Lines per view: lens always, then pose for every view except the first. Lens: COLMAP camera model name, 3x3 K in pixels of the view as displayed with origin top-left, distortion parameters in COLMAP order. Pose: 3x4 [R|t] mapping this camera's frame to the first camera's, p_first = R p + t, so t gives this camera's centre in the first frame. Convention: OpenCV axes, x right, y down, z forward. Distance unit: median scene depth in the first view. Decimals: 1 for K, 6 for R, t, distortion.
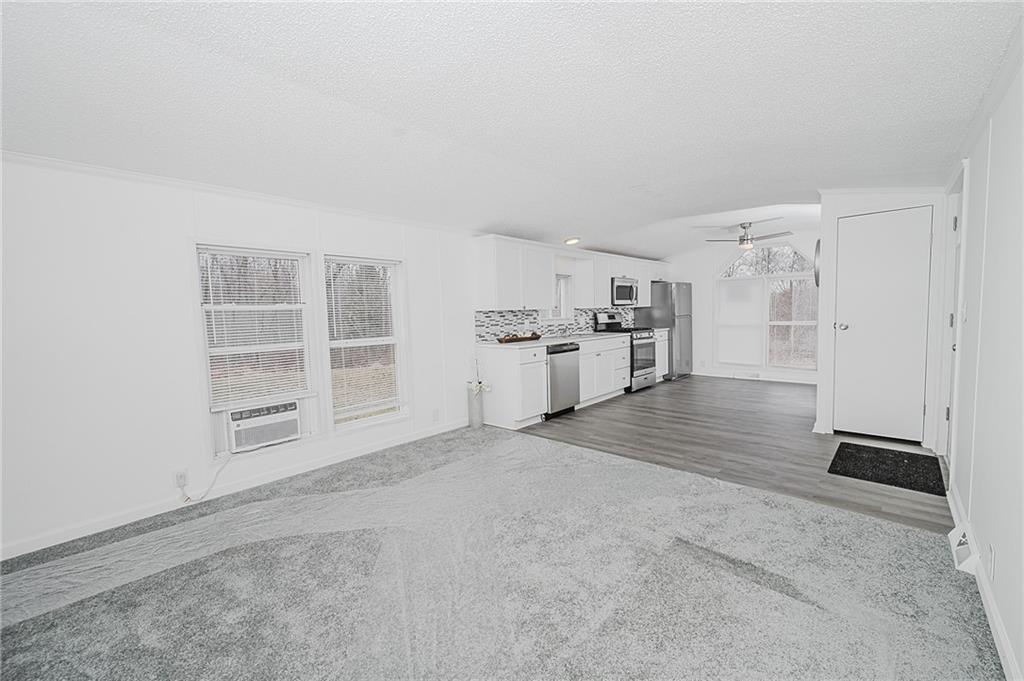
lens RADIAL K [[403.4, 0, 517.2], [0, 403.4, 341.5], [0, 0, 1]] dist [0.000052, -0.000504]
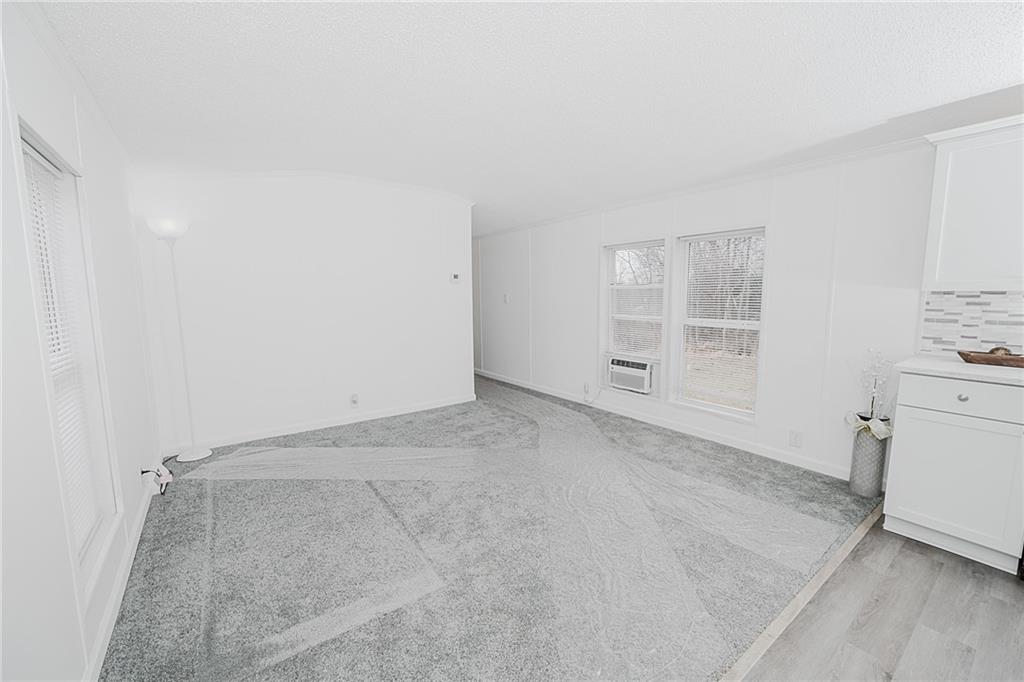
lens RADIAL K [[415.6, 0, 515.7], [0, 415.6, 341.5], [0, 0, 1]] dist [-0.003370, -0.000176]
pose [[-0.198504, 0.133678, -0.970941, 0.530226], [-0.064534, 0.986722, 0.149045, -0.057501], [0.977973, 0.092245, -0.187242, 0.590188]]
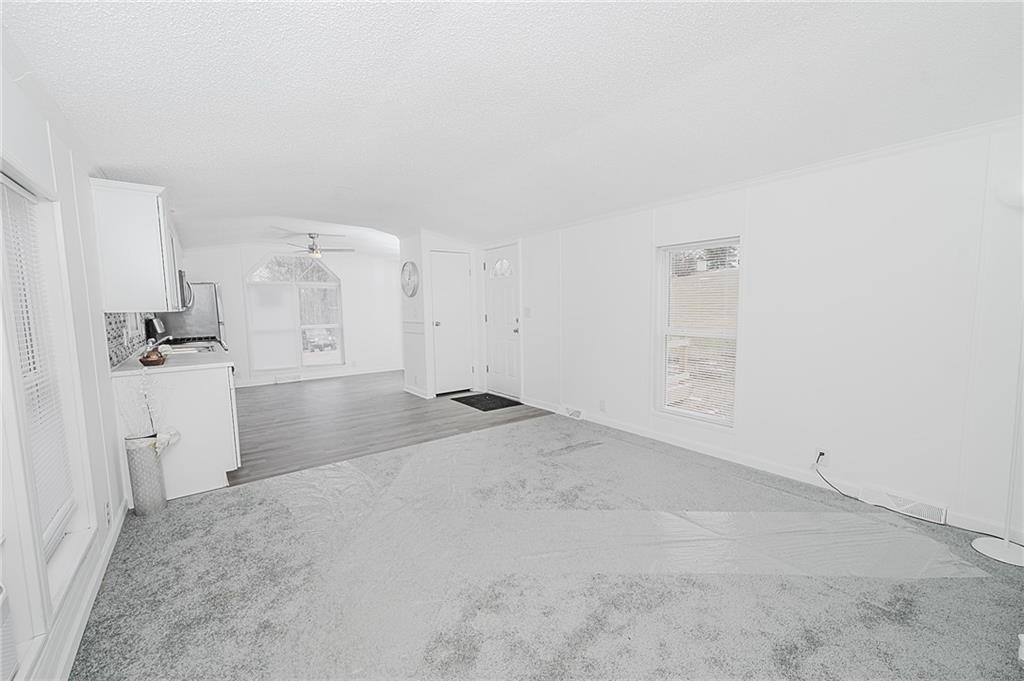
lens RADIAL K [[403.4, 0, 516.1], [0, 403.4, 345.9], [0, 0, 1]] dist [0.000052, -0.000504]
pose [[0.165431, -0.060570, 0.984360, -0.539425], [0.071361, 0.996231, 0.049307, -0.010394], [-0.983636, 0.062088, 0.169130, 0.377533]]
